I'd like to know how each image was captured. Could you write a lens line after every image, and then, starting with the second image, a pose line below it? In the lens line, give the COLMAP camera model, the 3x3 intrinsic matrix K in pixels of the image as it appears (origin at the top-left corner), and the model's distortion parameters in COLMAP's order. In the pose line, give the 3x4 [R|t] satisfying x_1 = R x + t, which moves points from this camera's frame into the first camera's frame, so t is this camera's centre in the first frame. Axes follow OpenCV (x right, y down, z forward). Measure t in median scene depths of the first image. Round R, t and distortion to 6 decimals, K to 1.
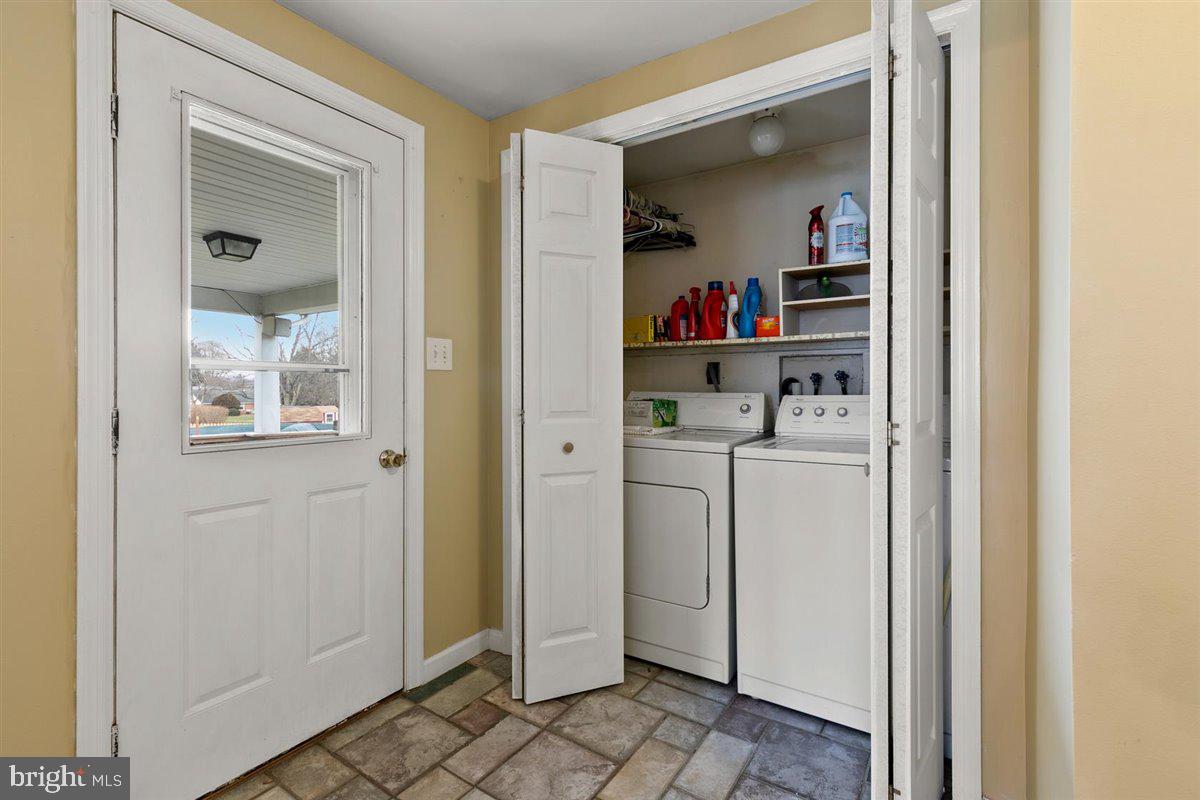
lens RADIAL K [[536.9, 0, 597.1], [0, 536.9, 391.9], [0, 0, 1]] dist [0.007591, -0.002683]
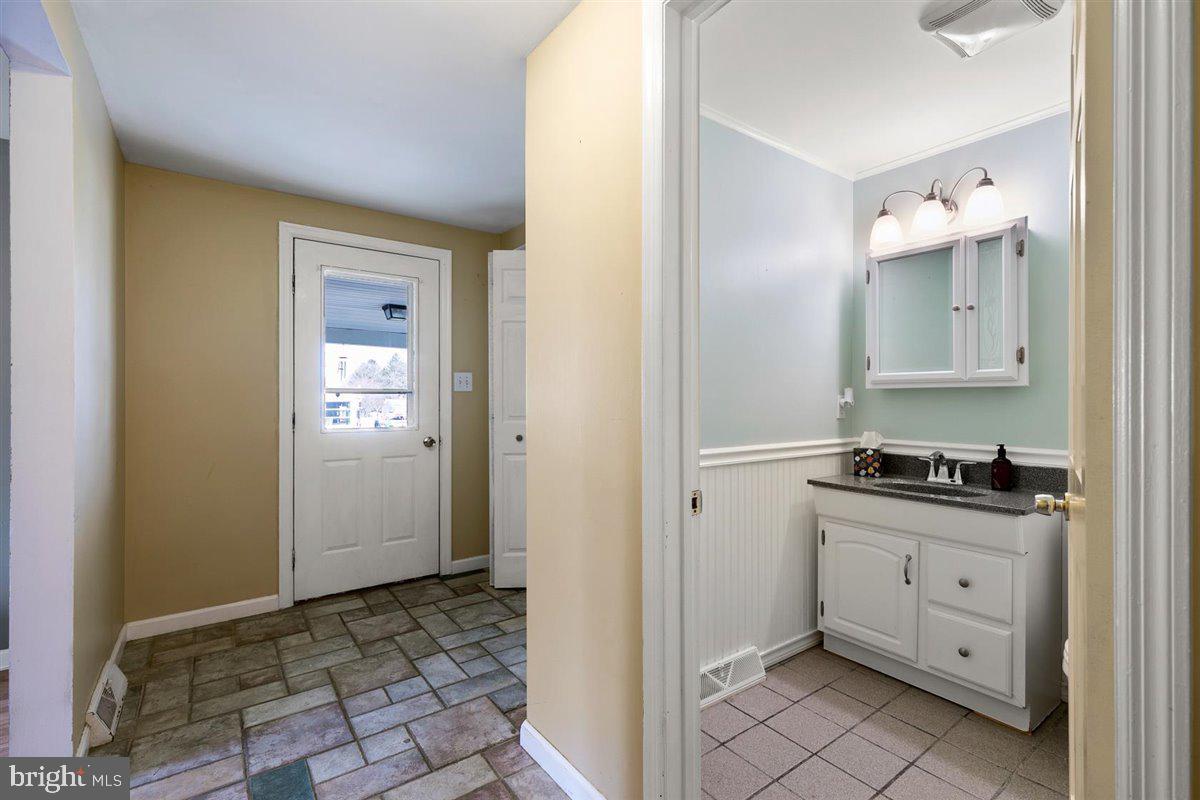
lens RADIAL K [[536.9, 0, 605.8], [0, 536.9, 403.3], [0, 0, 1]] dist [0.007591, -0.002683]
pose [[0.938634, -0.000104, -0.344914, 0.817076], [-0.001309, 0.999992, -0.003864, 0.003515], [0.344912, 0.004078, 0.938626, -0.493694]]
